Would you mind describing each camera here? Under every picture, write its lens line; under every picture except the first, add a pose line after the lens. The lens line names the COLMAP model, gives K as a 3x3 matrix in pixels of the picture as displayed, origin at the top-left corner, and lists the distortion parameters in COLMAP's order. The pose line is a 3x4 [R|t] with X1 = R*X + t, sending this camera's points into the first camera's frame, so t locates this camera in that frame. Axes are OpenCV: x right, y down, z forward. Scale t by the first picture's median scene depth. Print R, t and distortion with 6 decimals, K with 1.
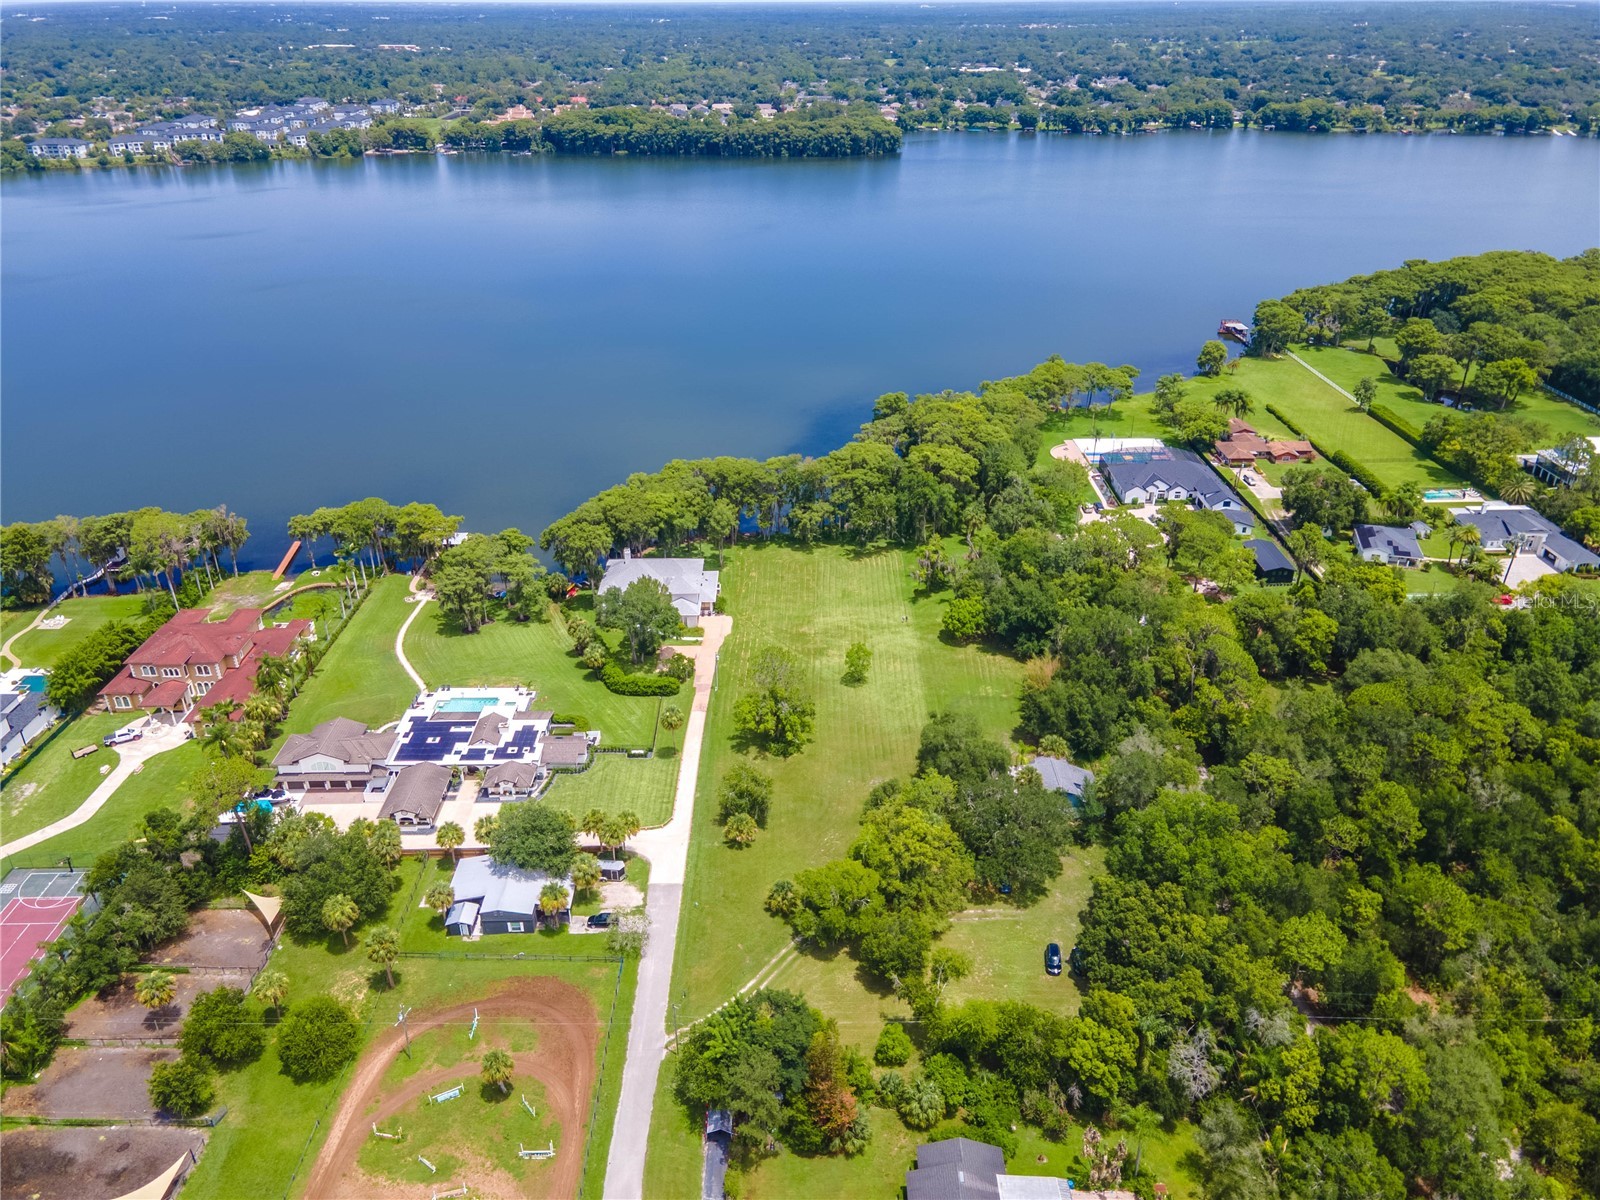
lens RADIAL K [[1165.4, 0, 794.3], [0, 1165.4, 597.2], [0, 0, 1]] dist [0.029488, 0.029011]
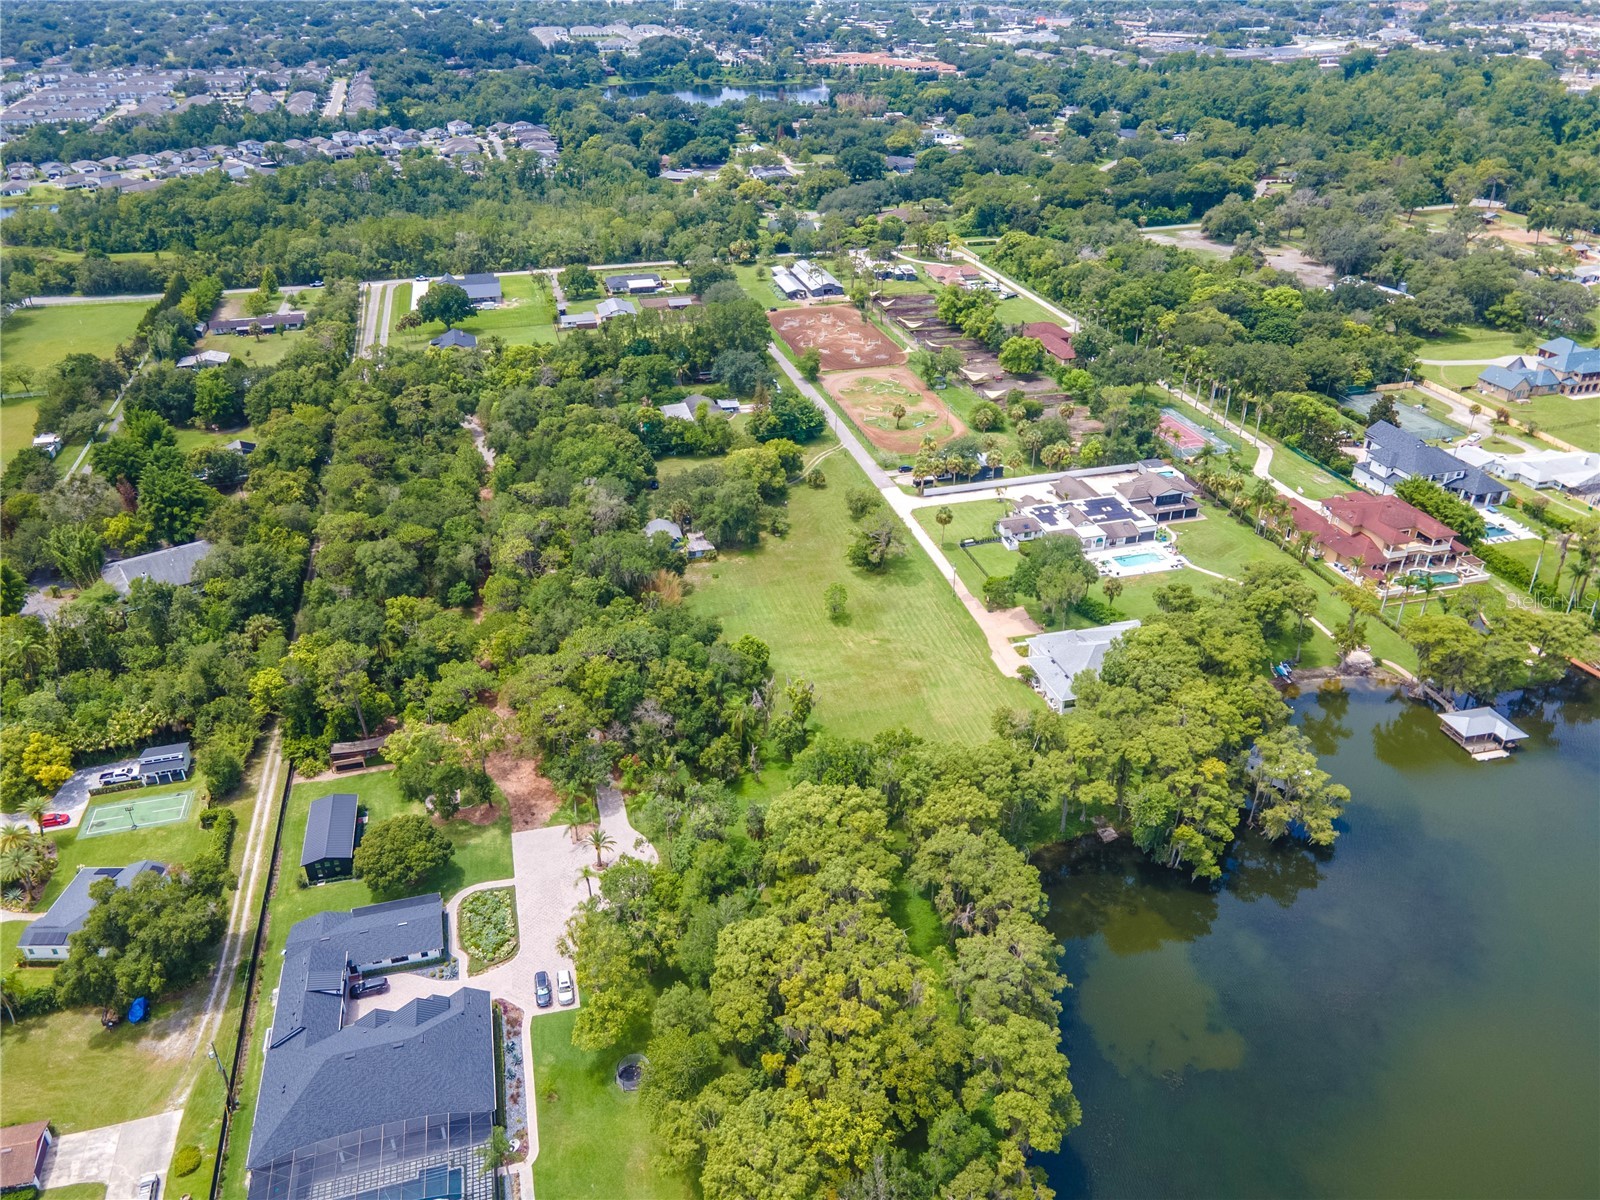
lens RADIAL K [[1165.4, 0, 794.3], [0, 1165.4, 597.2], [0, 0, 1]] dist [0.029488, 0.029011]
pose [[-0.966517, 0.140973, -0.214410, 0.333744], [-0.101588, 0.557086, 0.824218, -0.857804], [0.235638, 0.818402, -0.524112, 1.608234]]
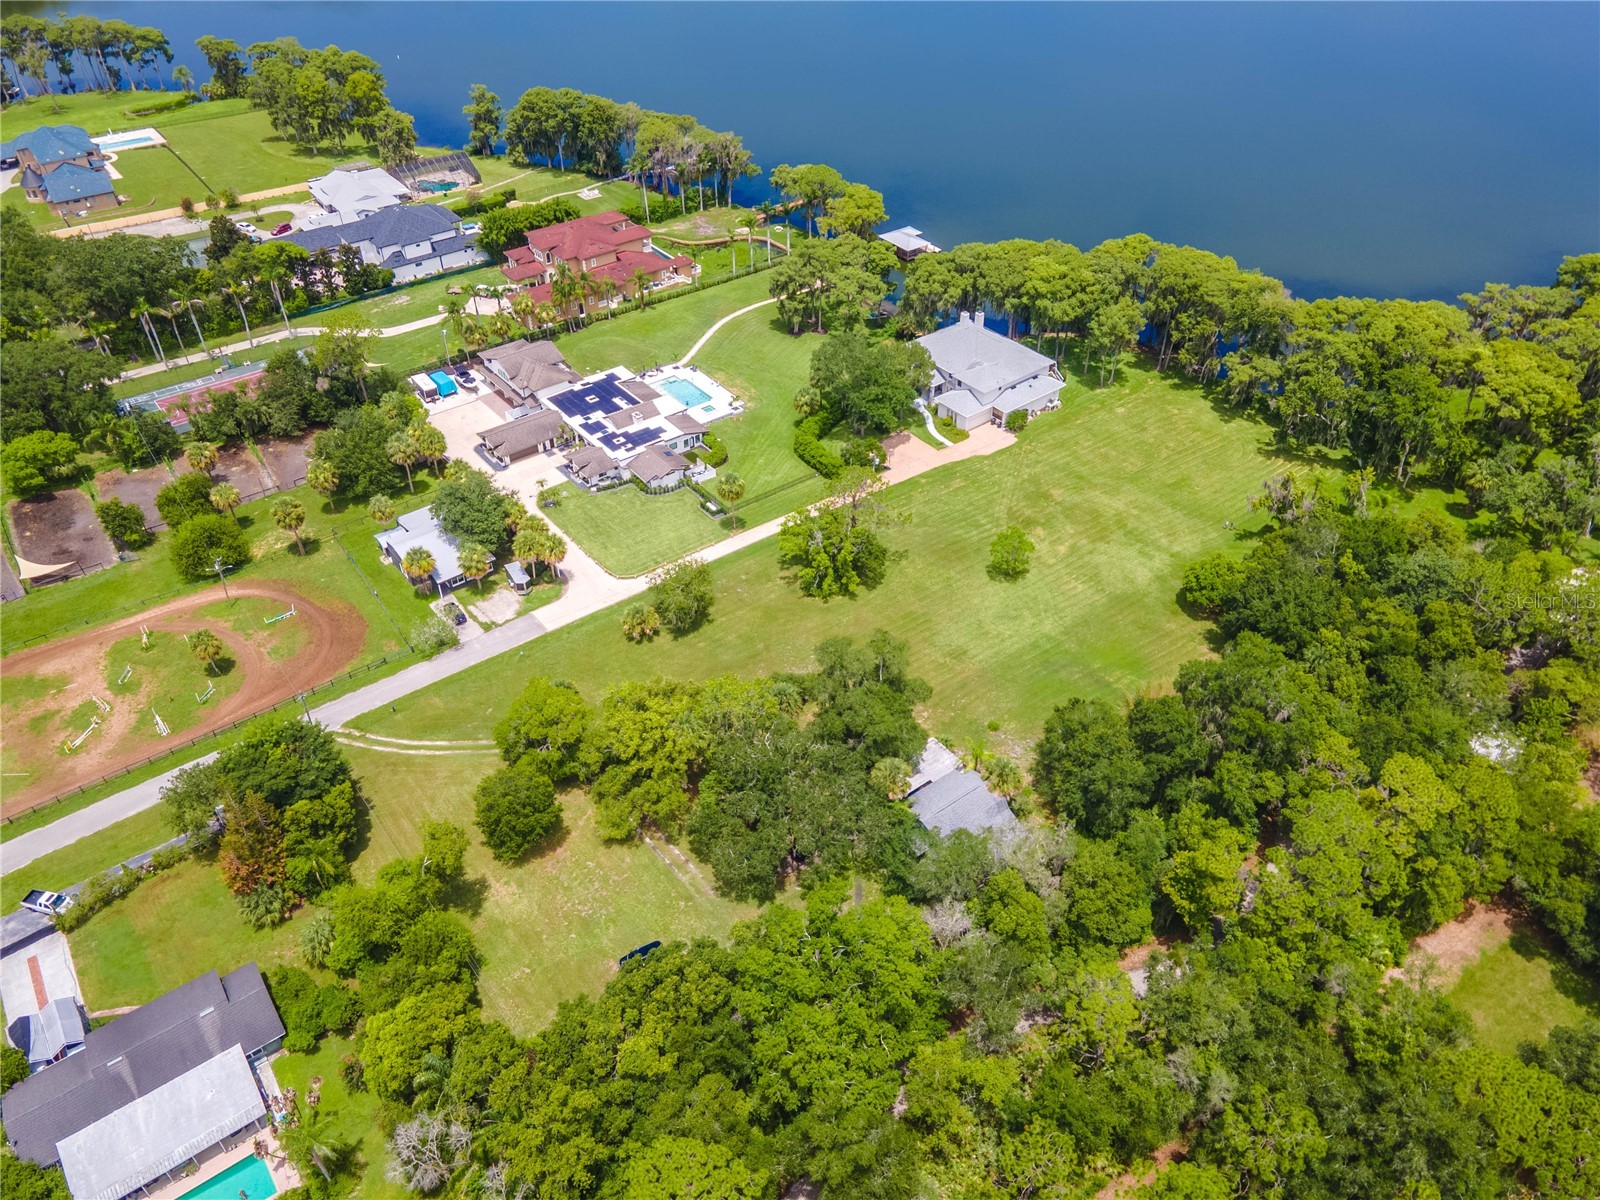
lens RADIAL K [[1165.4, 0, 794.3], [0, 1165.4, 597.2], [0, 0, 1]] dist [0.029488, 0.029011]
pose [[0.606064, 0.507142, -0.612774, 0.454552], [-0.359493, 0.861855, 0.357730, -0.138860], [0.709543, 0.003481, 0.704654, 0.397829]]
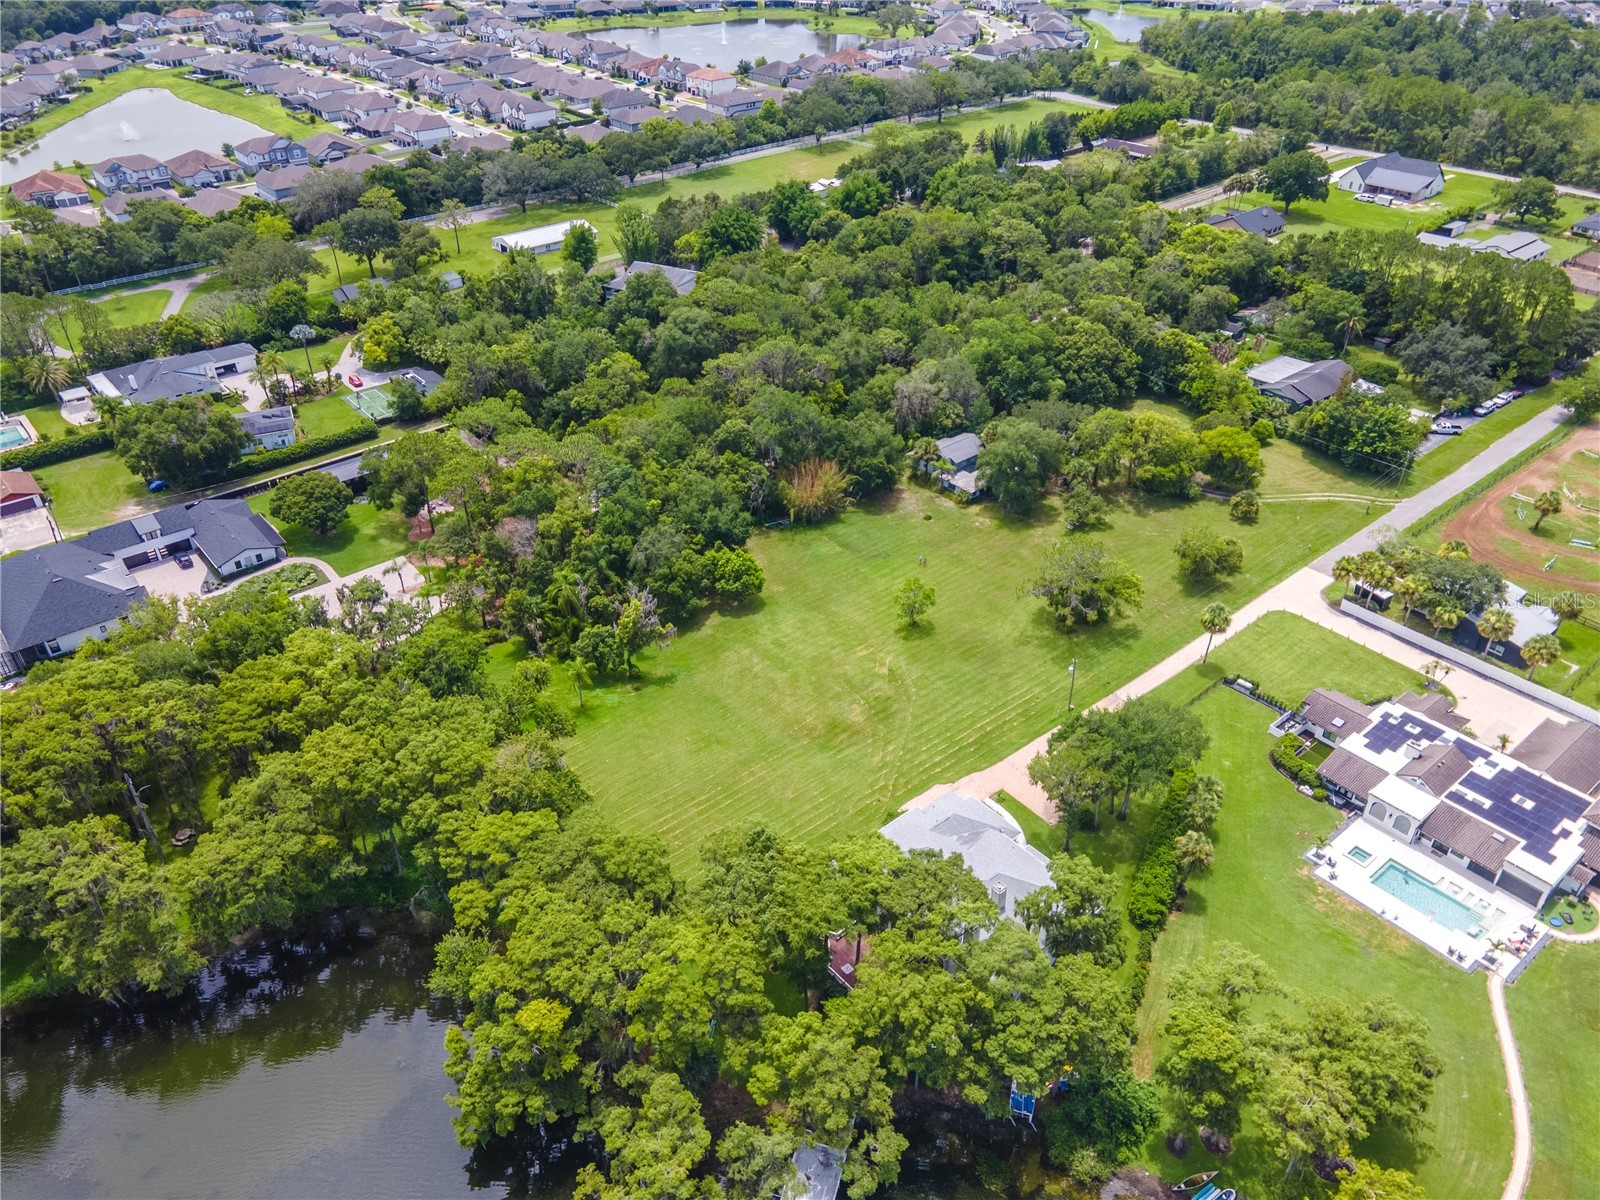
lens RADIAL K [[1165.4, 0, 794.3], [0, 1165.4, 597.2], [0, 0, 1]] dist [0.029488, 0.029011]
pose [[-0.638407, -0.421616, 0.643953, -0.402879], [0.360732, 0.575167, 0.734204, -0.560925], [-0.679933, 0.701015, -0.215100, 1.262796]]
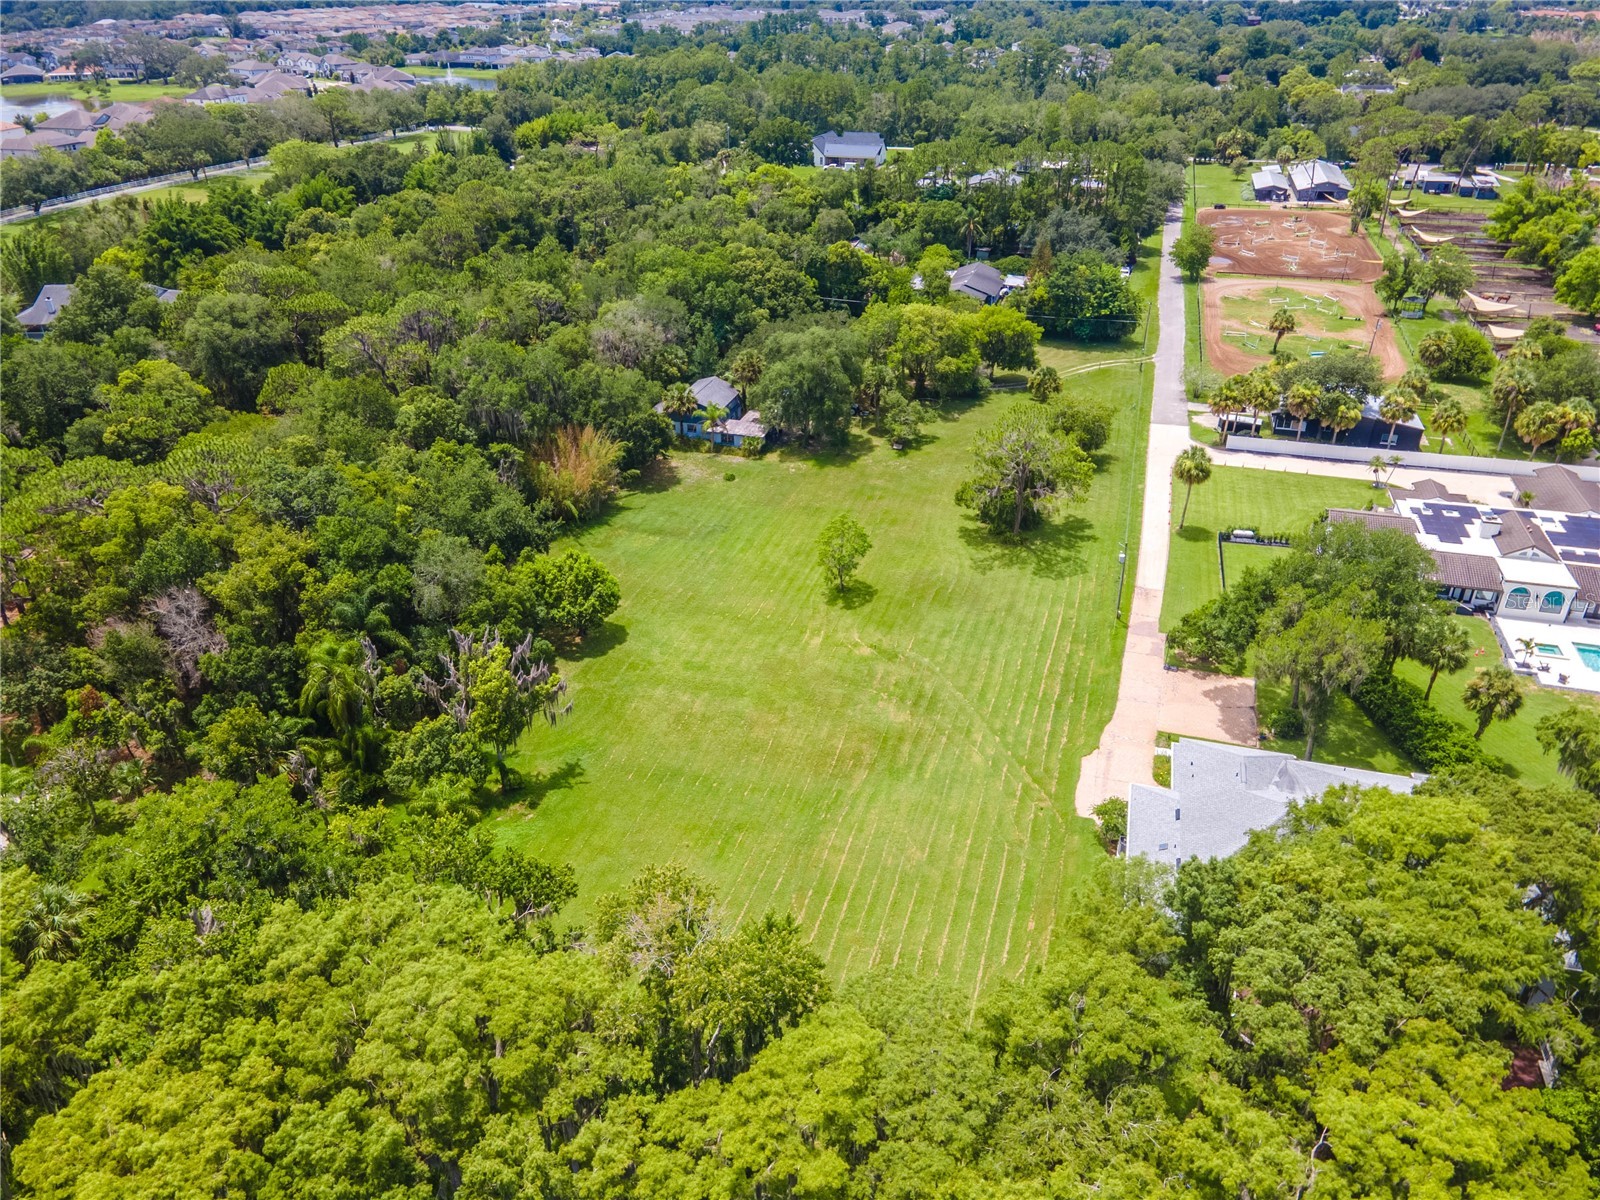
lens RADIAL K [[1165.4, 0, 794.3], [0, 1165.4, 597.2], [0, 0, 1]] dist [0.029488, 0.029011]
pose [[-0.959448, -0.126424, 0.251945, -0.061162], [0.136344, 0.574147, 0.807320, -0.376595], [-0.246718, 0.808933, -0.533627, 1.351858]]
